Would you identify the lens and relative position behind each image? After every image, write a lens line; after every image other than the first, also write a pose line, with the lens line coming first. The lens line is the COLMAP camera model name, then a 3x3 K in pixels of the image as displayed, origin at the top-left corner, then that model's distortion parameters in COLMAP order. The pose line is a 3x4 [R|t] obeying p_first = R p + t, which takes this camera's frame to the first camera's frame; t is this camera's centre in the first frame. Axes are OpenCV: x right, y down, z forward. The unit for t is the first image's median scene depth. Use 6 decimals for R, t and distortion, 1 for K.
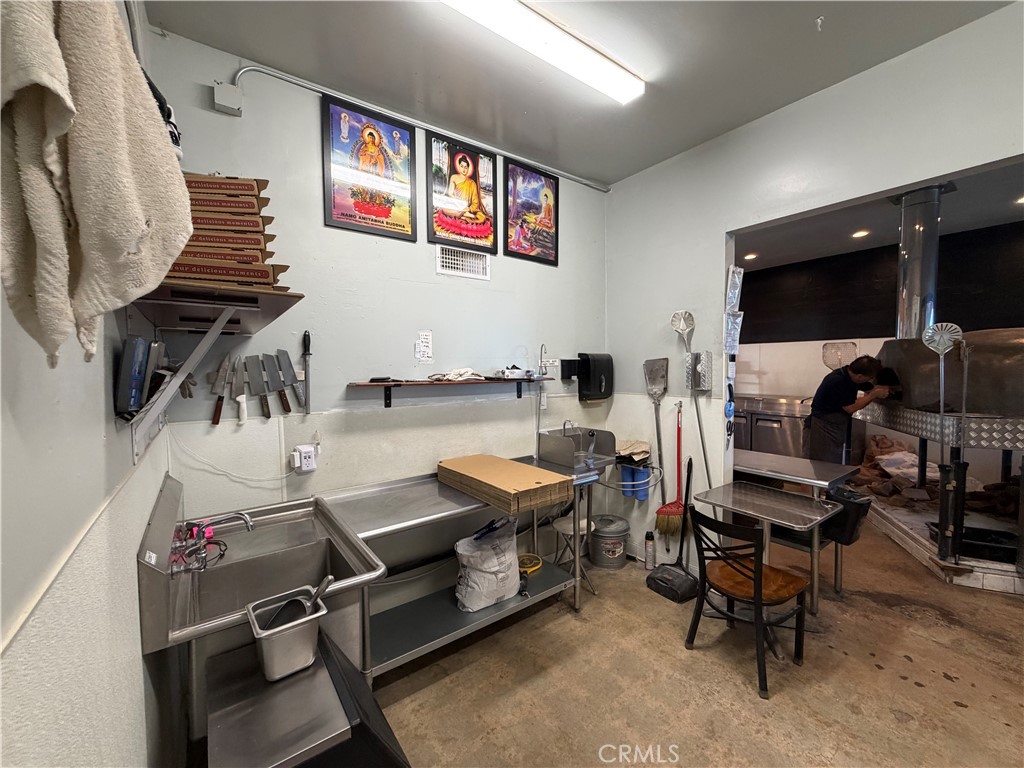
lens RADIAL K [[409.9, 0, 508.7], [0, 409.9, 384.9], [0, 0, 1]] dist [-0.002461, 0.002087]
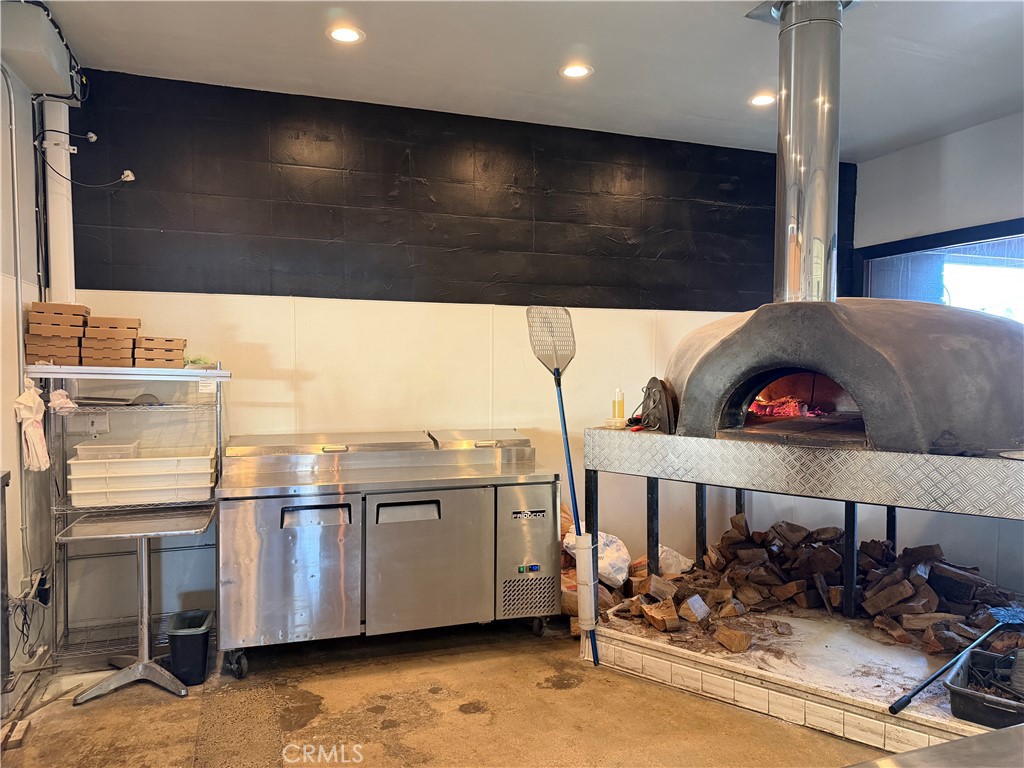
lens RADIAL K [[723.8, 0, 514.2], [0, 723.8, 388.5], [0, 0, 1]] dist [0.084621, -0.108807]
pose [[0.280753, -0.048212, 0.958569, 0.013337], [0.021442, 0.998803, 0.043956, -0.100777], [-0.959541, 0.008213, 0.281450, 1.390467]]
